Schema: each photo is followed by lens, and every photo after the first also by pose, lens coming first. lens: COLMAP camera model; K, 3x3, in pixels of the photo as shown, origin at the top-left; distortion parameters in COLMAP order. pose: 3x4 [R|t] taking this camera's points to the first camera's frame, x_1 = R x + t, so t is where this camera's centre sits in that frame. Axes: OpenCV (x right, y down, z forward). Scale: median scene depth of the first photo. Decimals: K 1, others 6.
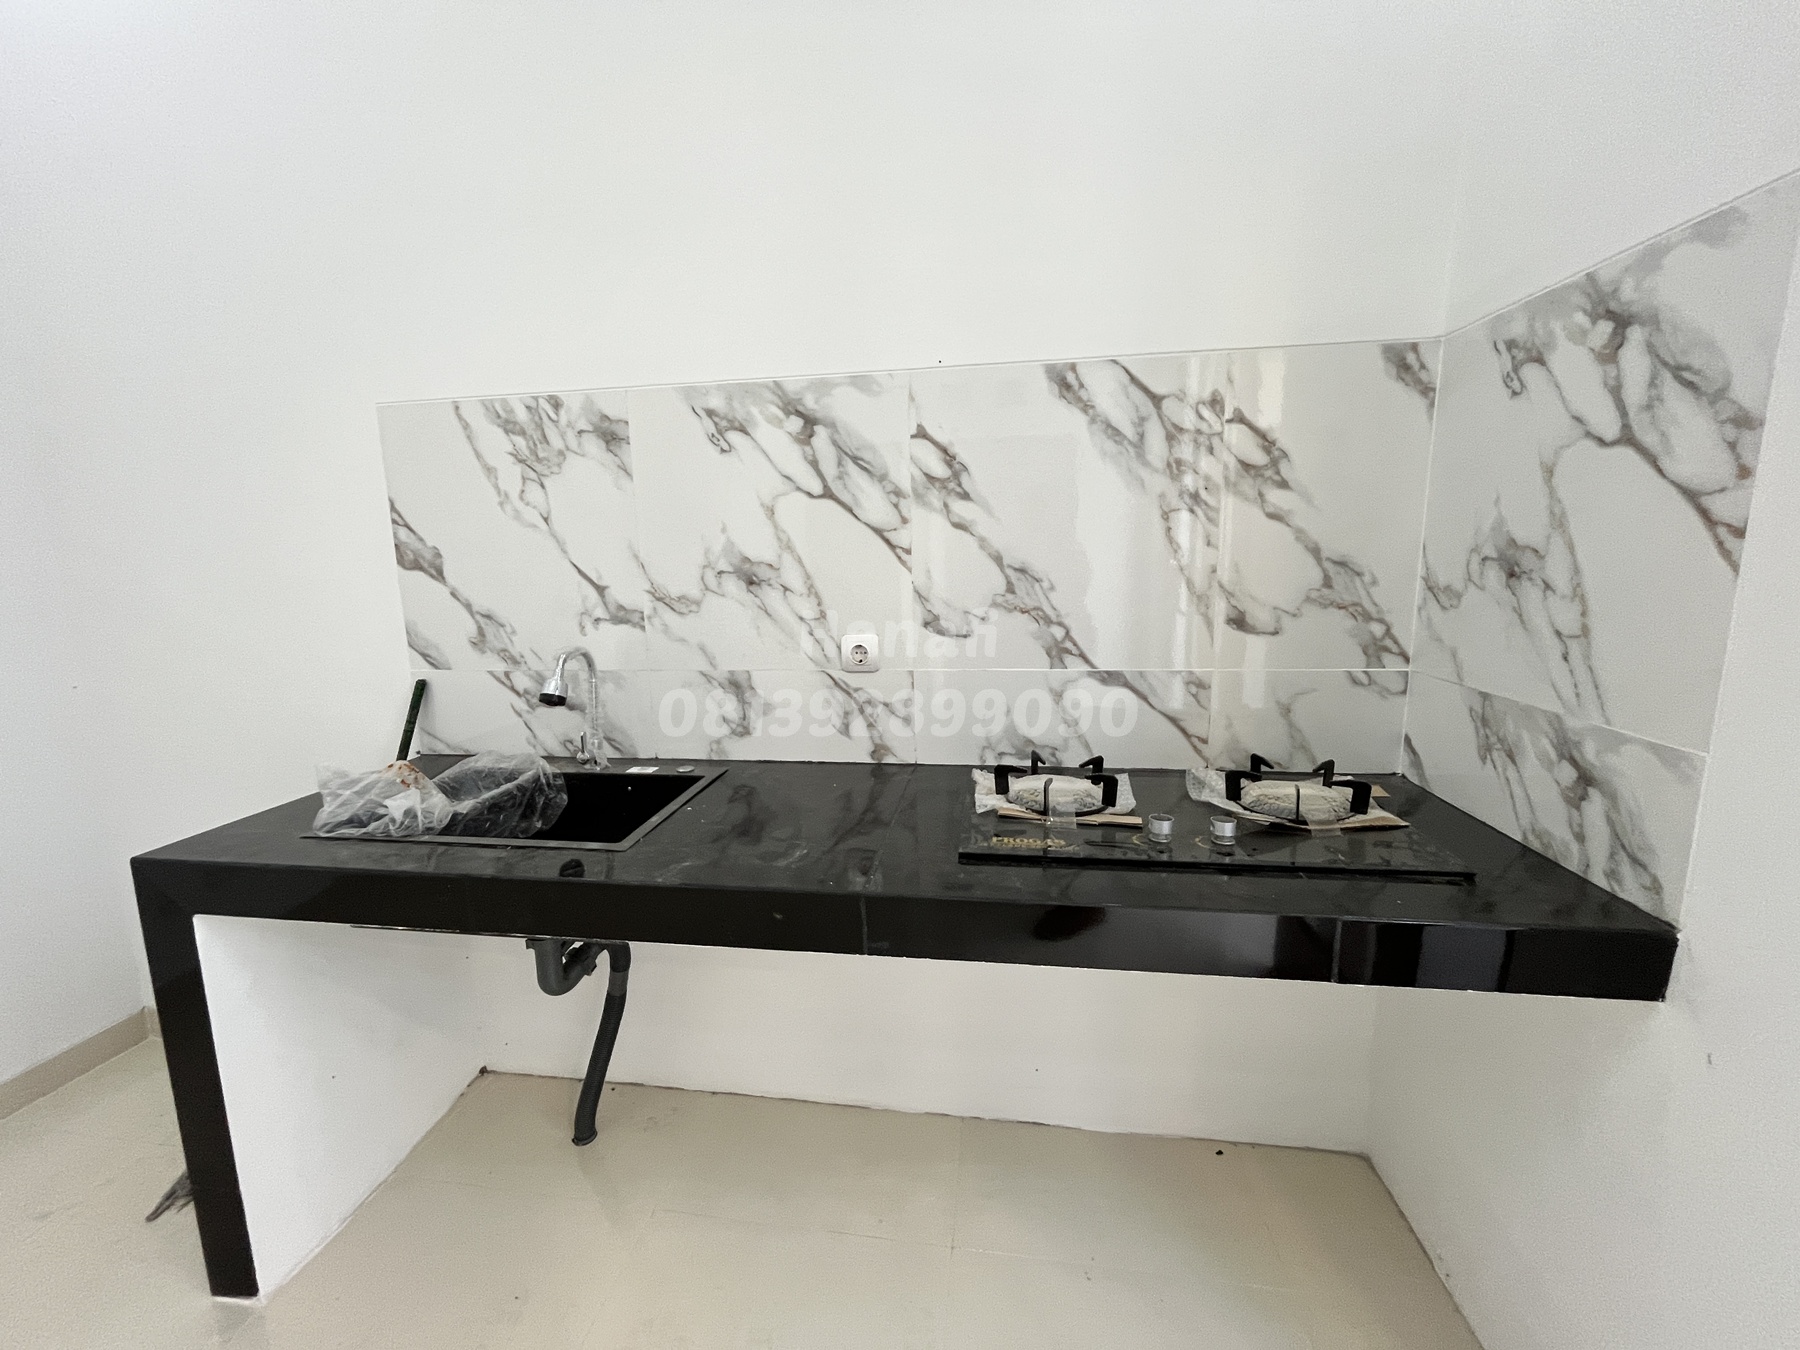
lens RADIAL K [[730.4, 0, 893.2], [0, 730.4, 675.6], [0, 0, 1]] dist [-0.002576, 0.000417]
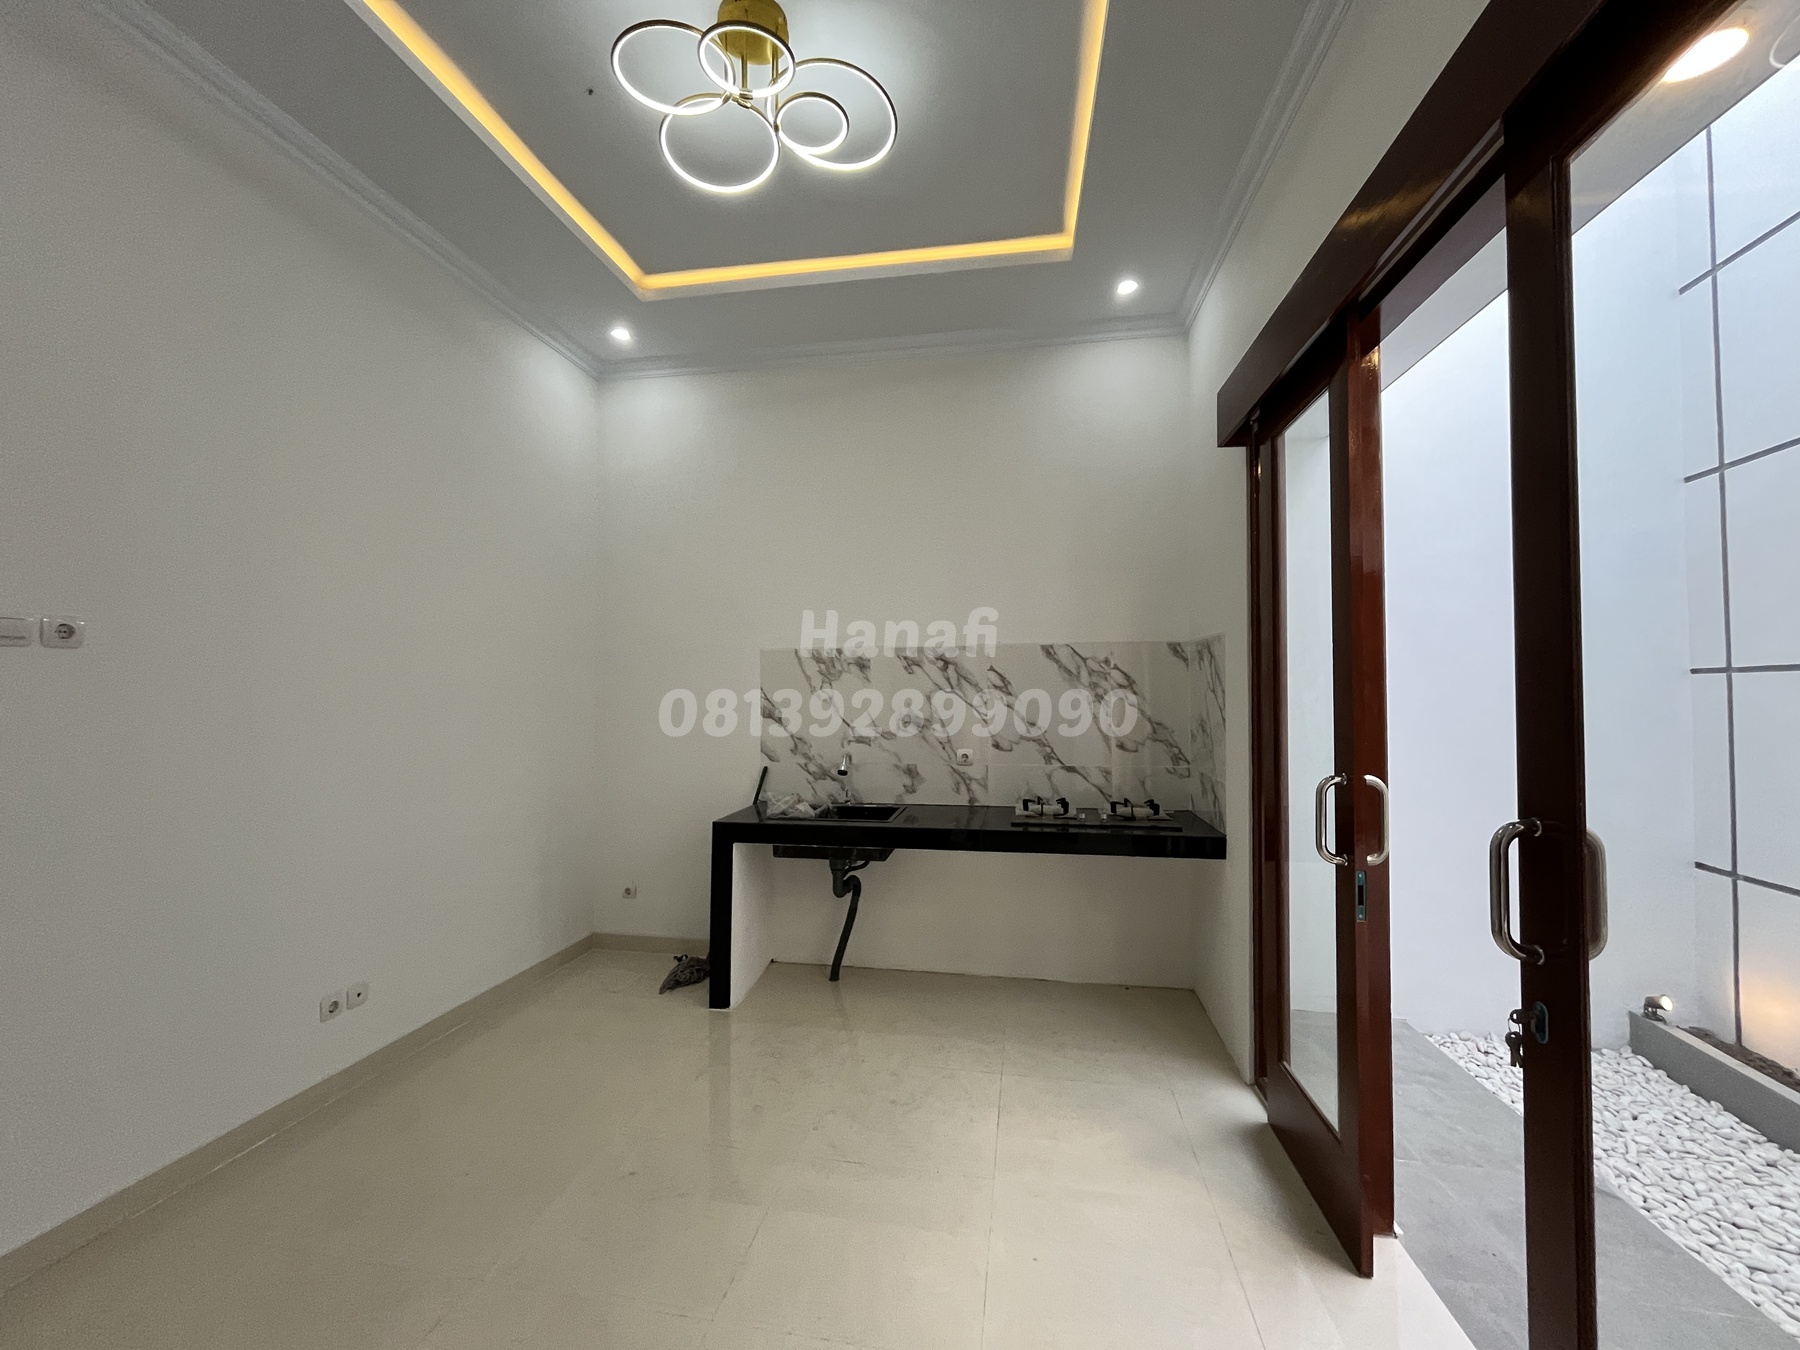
lens RADIAL K [[730.4, 0, 893.2], [0, 730.4, 675.6], [0, 0, 1]] dist [-0.002576, 0.000417]
pose [[0.999457, 0.017261, -0.028071, -0.222509], [-0.022175, 0.982401, -0.185463, 0.158363], [0.024376, 0.185985, 0.982250, -1.424992]]
